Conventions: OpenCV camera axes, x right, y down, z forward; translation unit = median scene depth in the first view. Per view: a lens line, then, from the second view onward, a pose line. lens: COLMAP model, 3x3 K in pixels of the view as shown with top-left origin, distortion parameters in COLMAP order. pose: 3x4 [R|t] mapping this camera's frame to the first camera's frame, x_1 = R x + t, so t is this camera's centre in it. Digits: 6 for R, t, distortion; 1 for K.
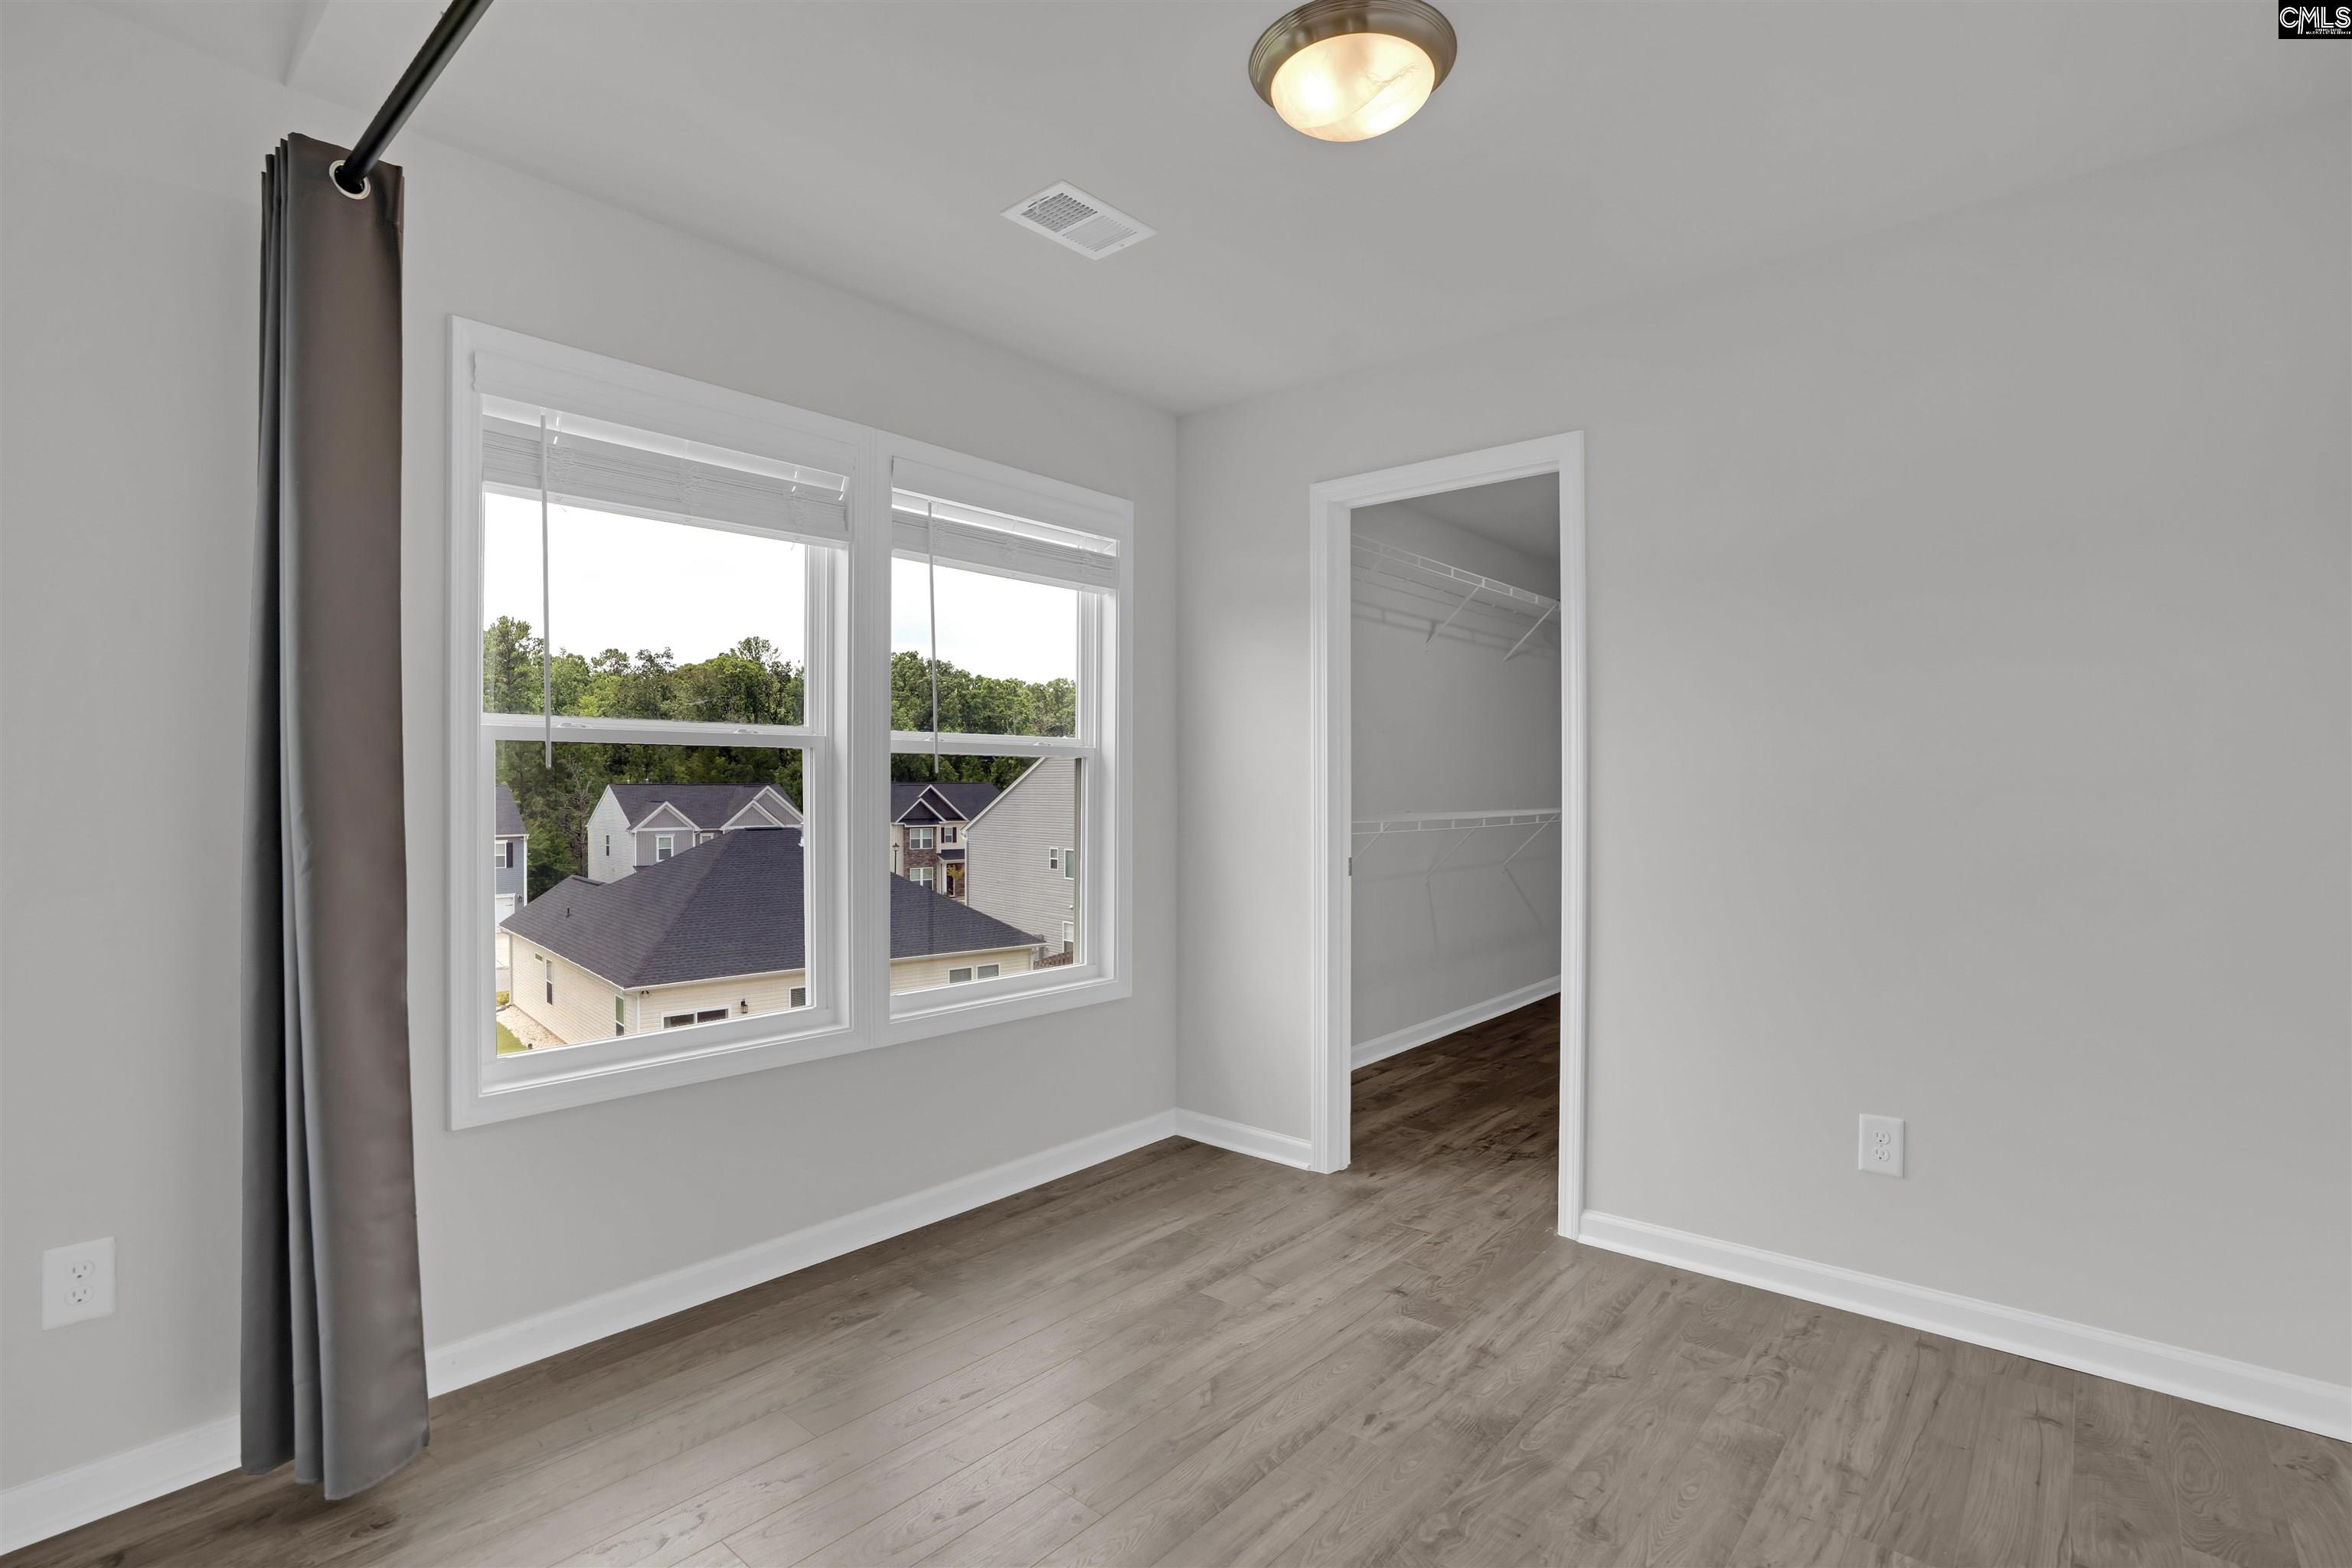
lens RADIAL K [[1125.5, 0, 1109.5], [0, 1125.5, 790.5], [0, 0, 1]] dist [-0.027046, -0.000367]
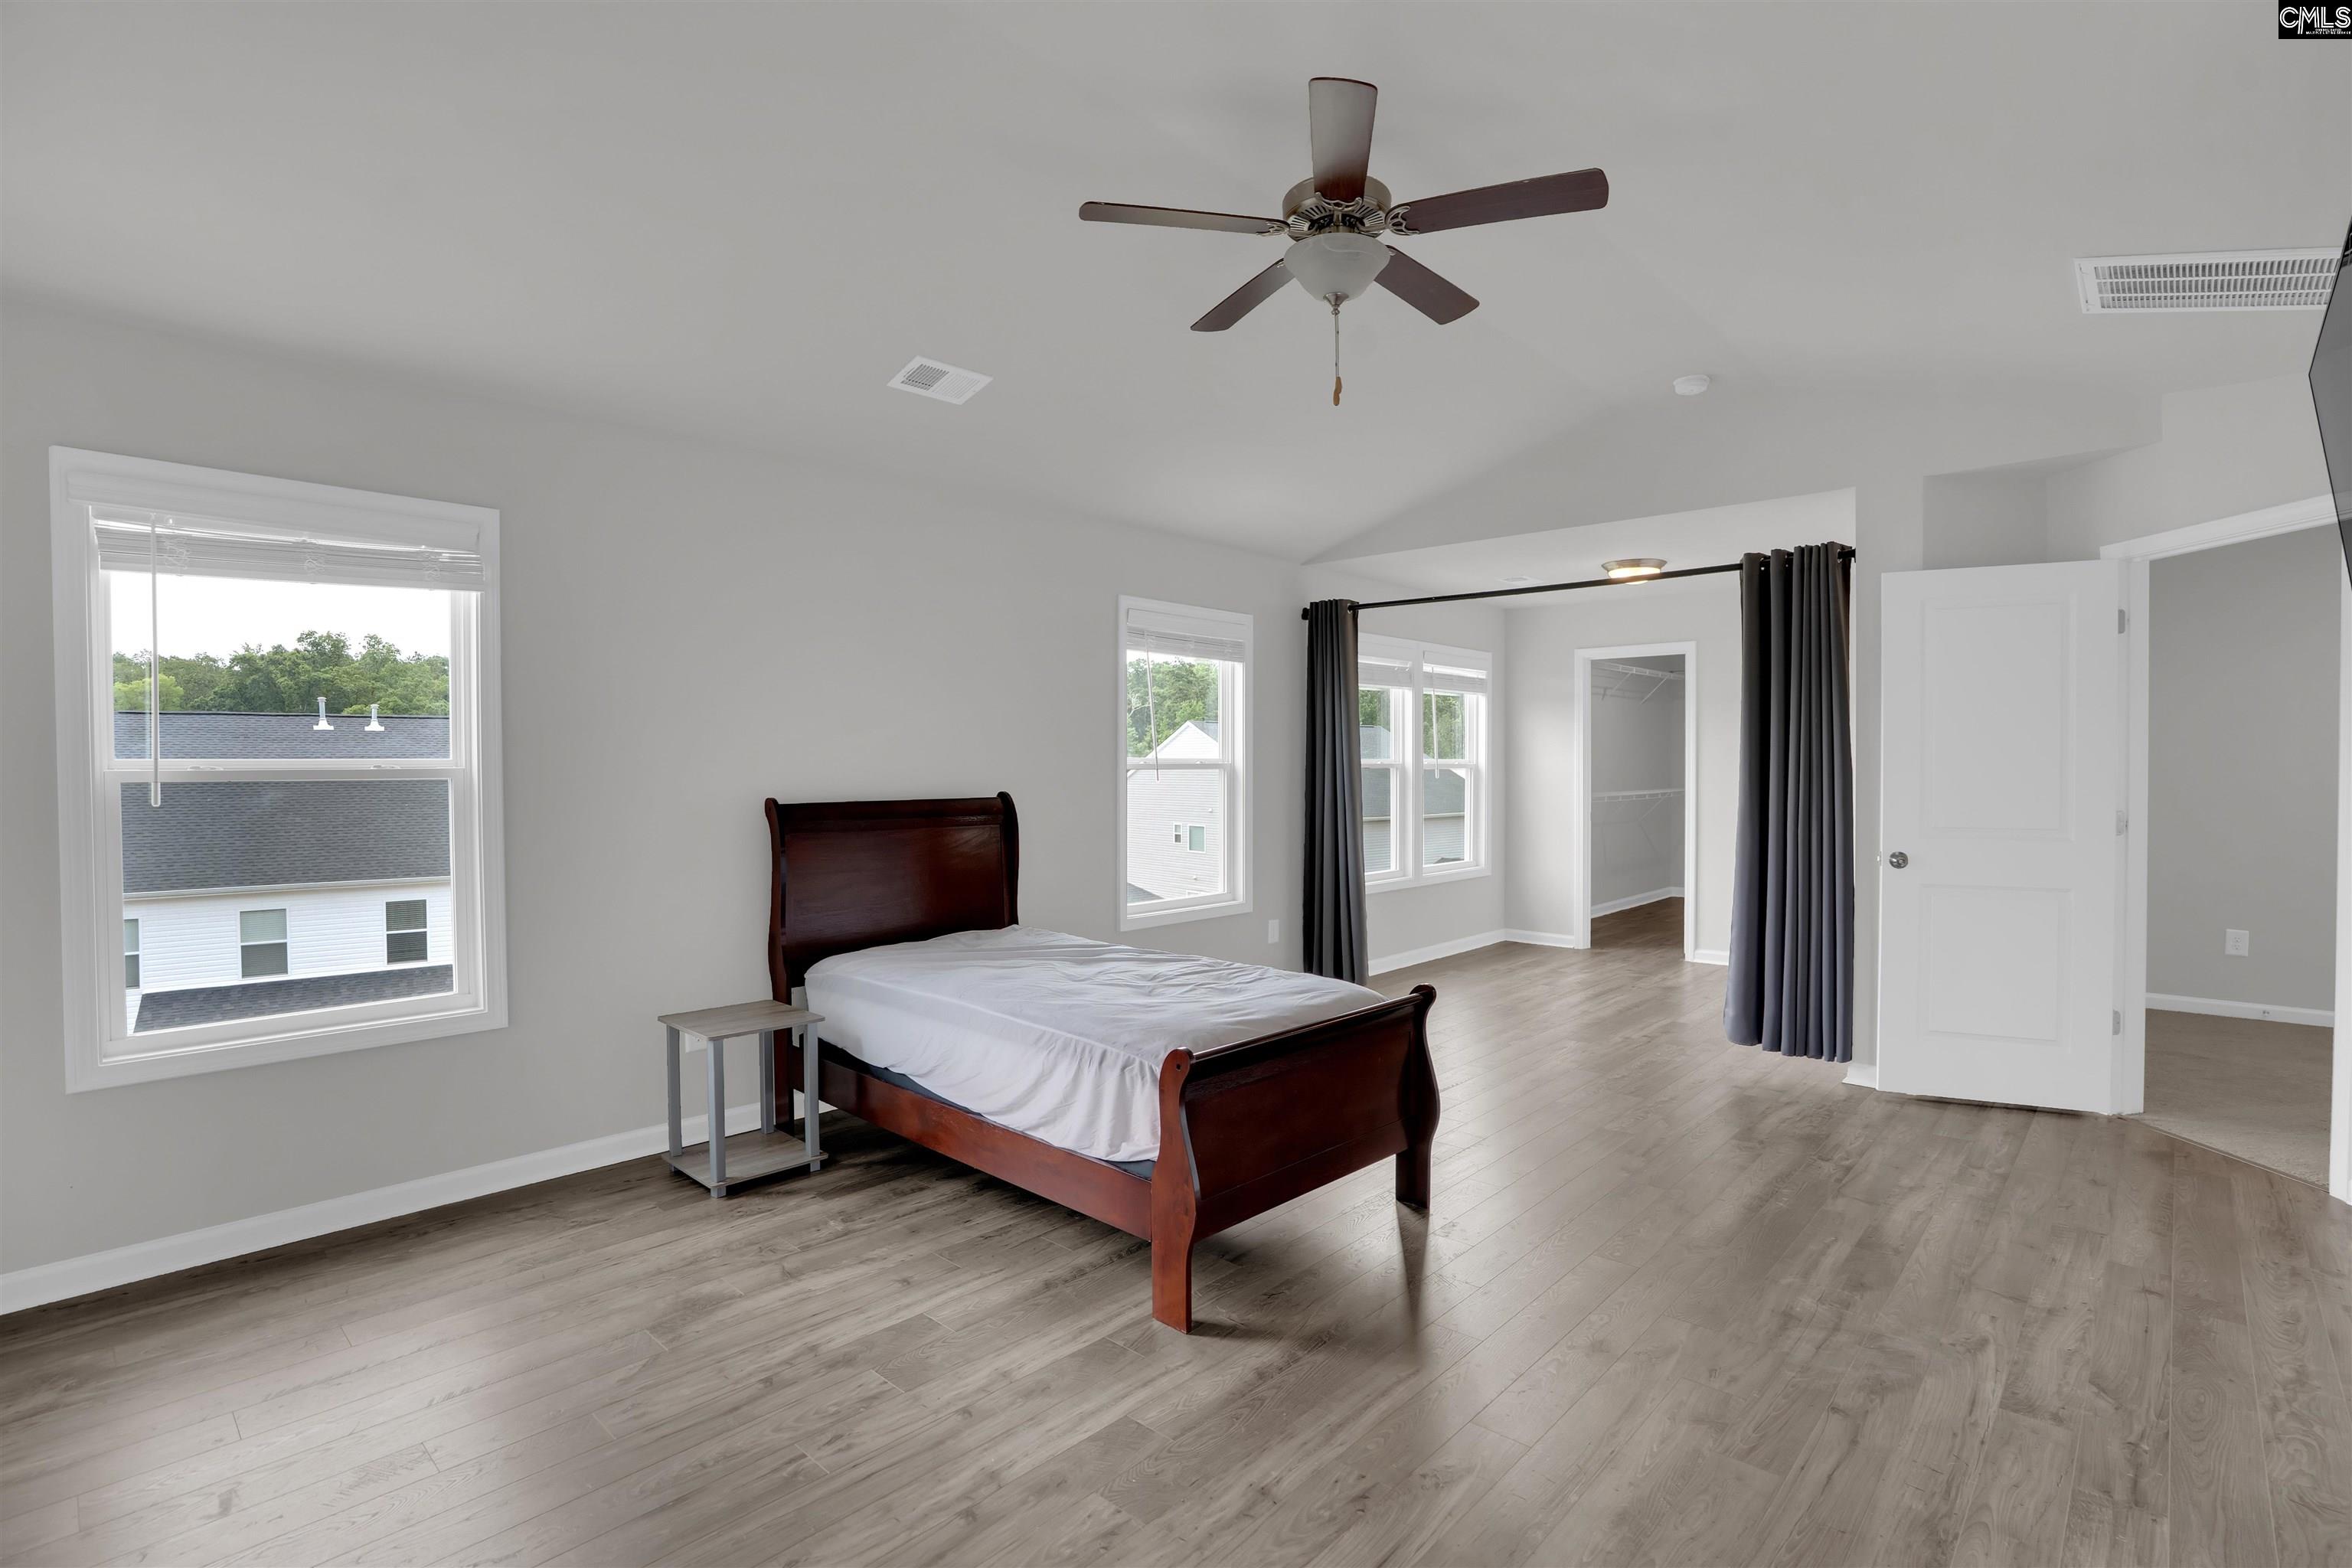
lens RADIAL K [[1125.5, 0, 1183.0], [0, 1125.5, 780.6], [0, 0, 1]] dist [-0.027046, -0.000367]
pose [[0.999760, -0.008032, 0.020392, -0.660820], [0.007841, 0.999925, 0.009436, -0.030149], [-0.020466, -0.009274, 0.999748, -1.265165]]
